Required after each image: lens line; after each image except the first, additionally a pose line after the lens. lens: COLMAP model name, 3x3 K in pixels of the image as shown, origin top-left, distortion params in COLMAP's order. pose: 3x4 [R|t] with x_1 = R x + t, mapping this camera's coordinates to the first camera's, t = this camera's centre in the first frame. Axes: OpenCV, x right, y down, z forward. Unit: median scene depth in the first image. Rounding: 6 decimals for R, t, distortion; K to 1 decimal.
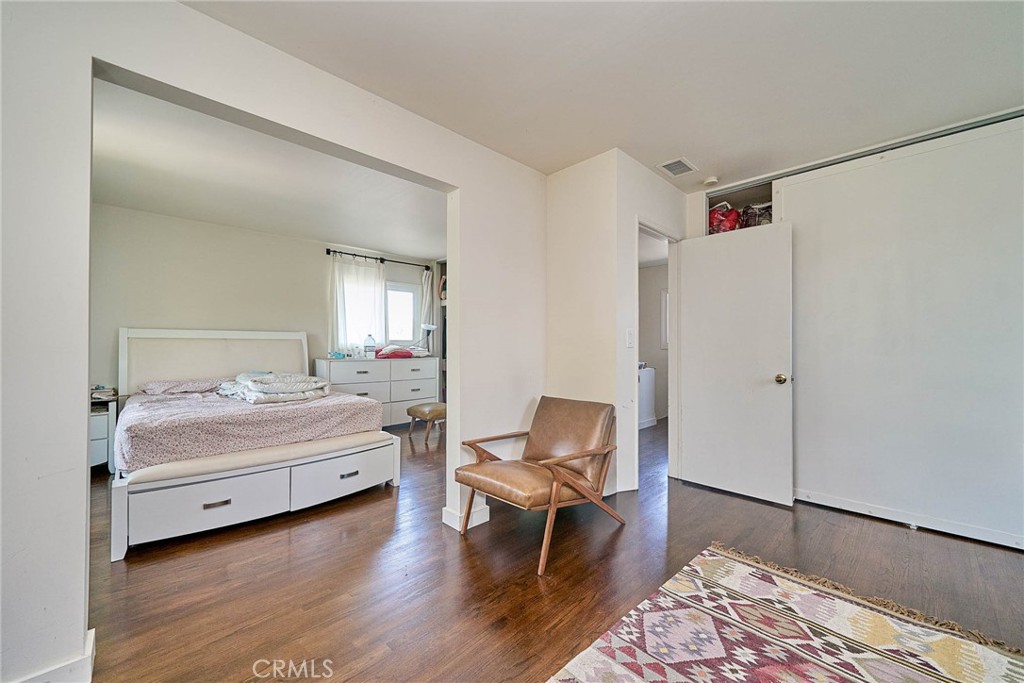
lens RADIAL K [[399.5, 0, 515.4], [0, 399.5, 344.4], [0, 0, 1]] dist [0.010779, -0.001618]
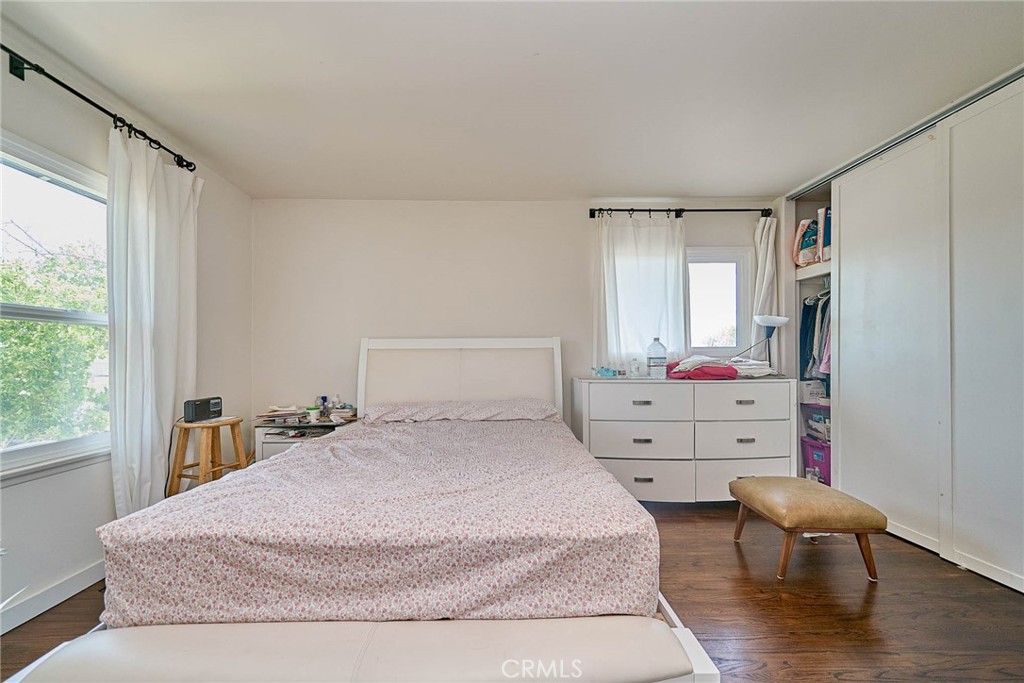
lens RADIAL K [[399.5, 0, 503.2], [0, 399.5, 361.3], [0, 0, 1]] dist [0.010779, -0.001618]
pose [[0.725947, -0.003559, -0.687741, -0.117277], [0.010469, 0.999928, 0.005876, 0.004260], [0.687671, -0.011466, 0.725932, 0.398492]]
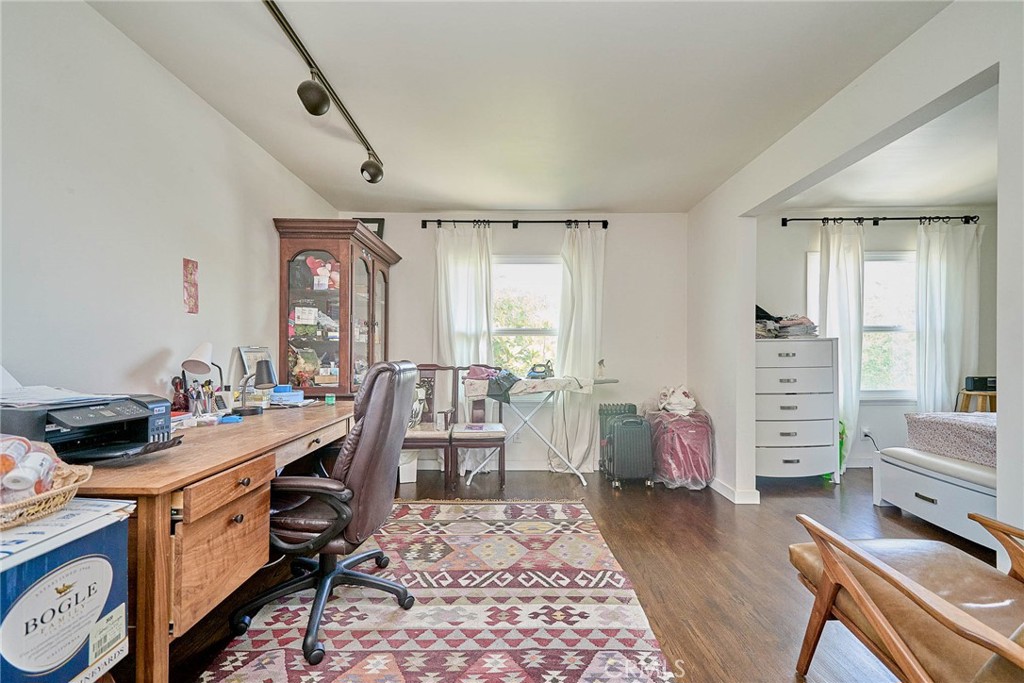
lens RADIAL K [[399.5, 0, 505.9], [0, 399.5, 347.5], [0, 0, 1]] dist [0.010779, -0.001618]
pose [[-0.704427, -0.005512, -0.709755, 0.334456], [0.000418, 0.999966, -0.008181, 0.002794], [0.709776, -0.006059, -0.704401, 0.406411]]
